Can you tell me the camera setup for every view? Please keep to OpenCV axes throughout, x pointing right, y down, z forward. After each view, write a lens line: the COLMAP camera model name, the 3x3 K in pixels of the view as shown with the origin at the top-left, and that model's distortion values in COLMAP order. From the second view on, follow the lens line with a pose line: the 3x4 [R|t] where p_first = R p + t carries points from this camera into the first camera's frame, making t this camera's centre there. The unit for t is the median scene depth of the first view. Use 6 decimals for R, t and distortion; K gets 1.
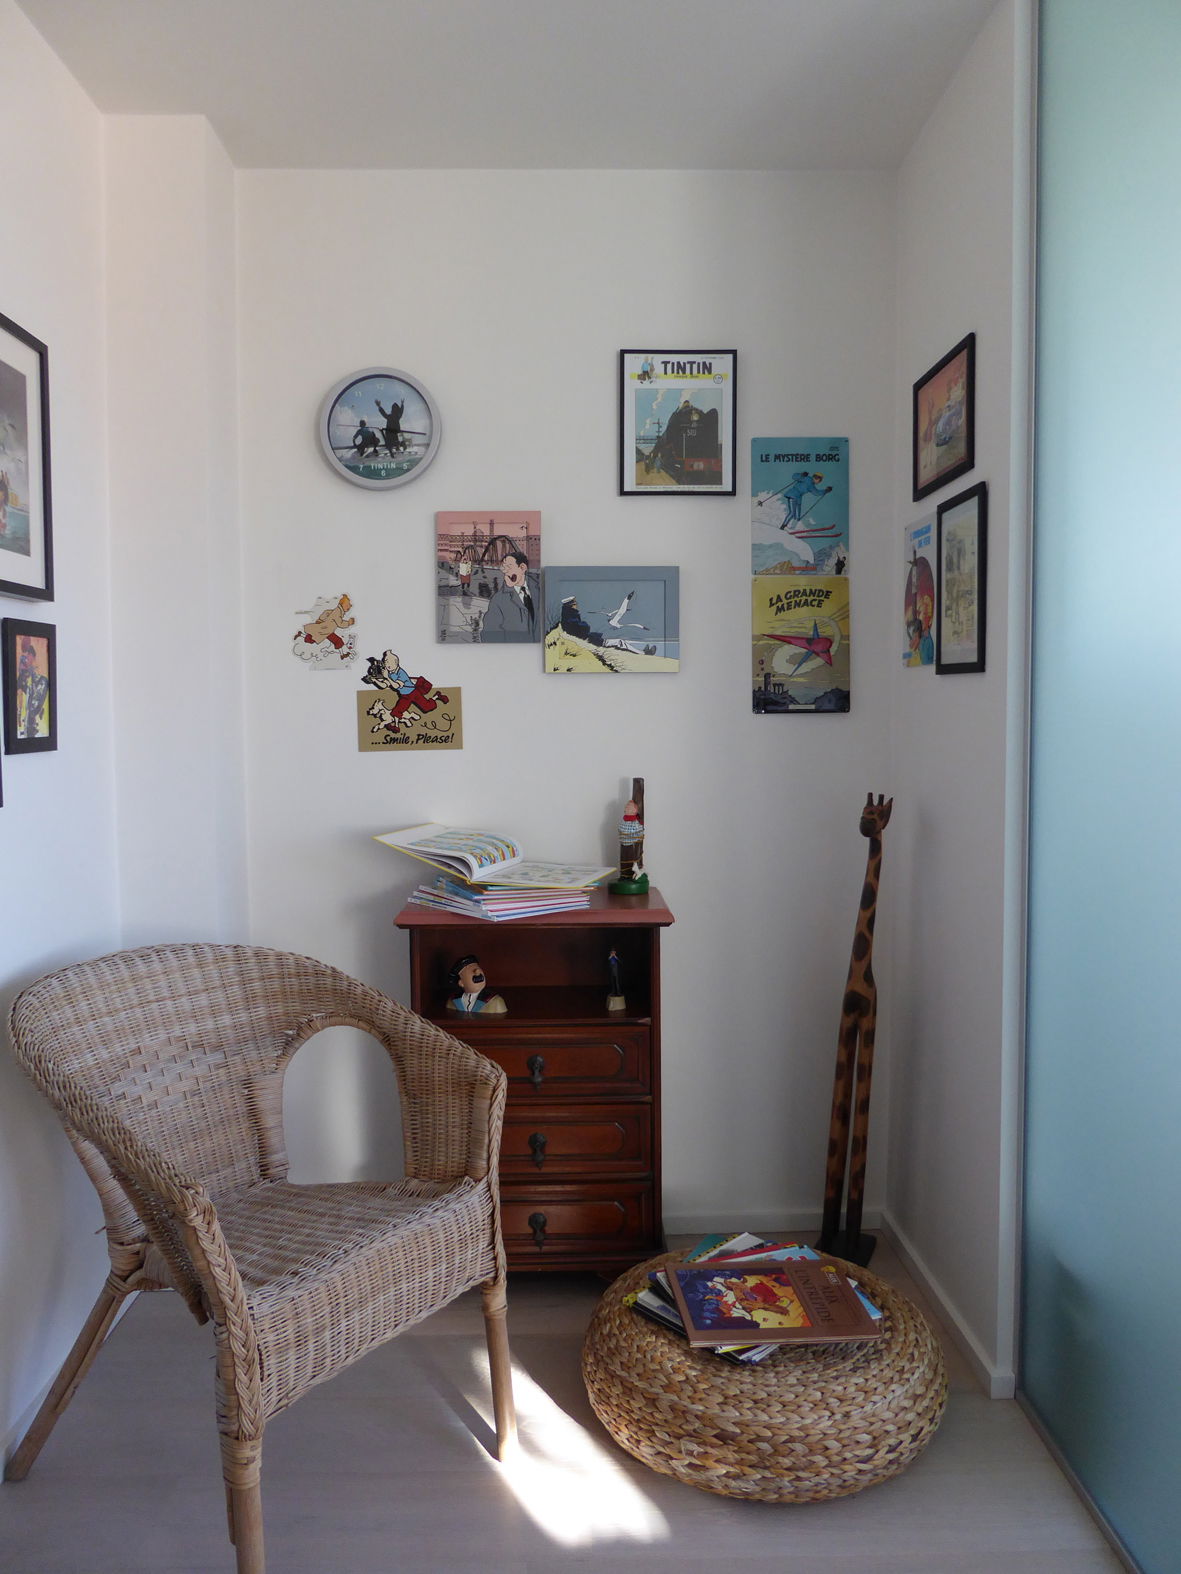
lens RADIAL K [[1084.6, 0, 595.9], [0, 1084.6, 793.0], [0, 0, 1]] dist [-0.013757, -0.000466]
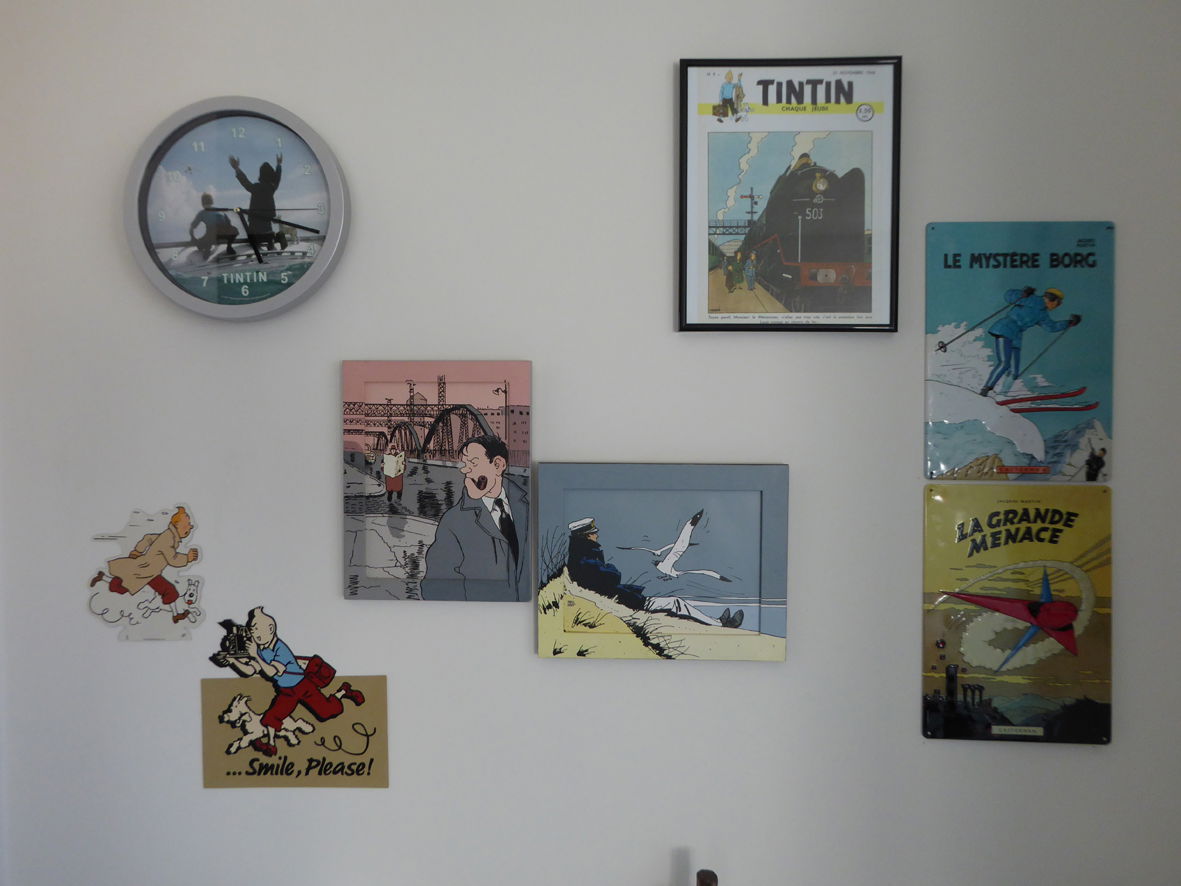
lens RADIAL K [[893.6, 0, 587.6], [0, 893.6, 439.1], [0, 0, 1]] dist [-0.001977, 0.002321]
pose [[0.998770, 0.009835, -0.048588, -0.000885], [-0.009547, 0.999936, 0.006151, -0.223111], [0.048646, -0.005679, 0.998800, 0.552555]]
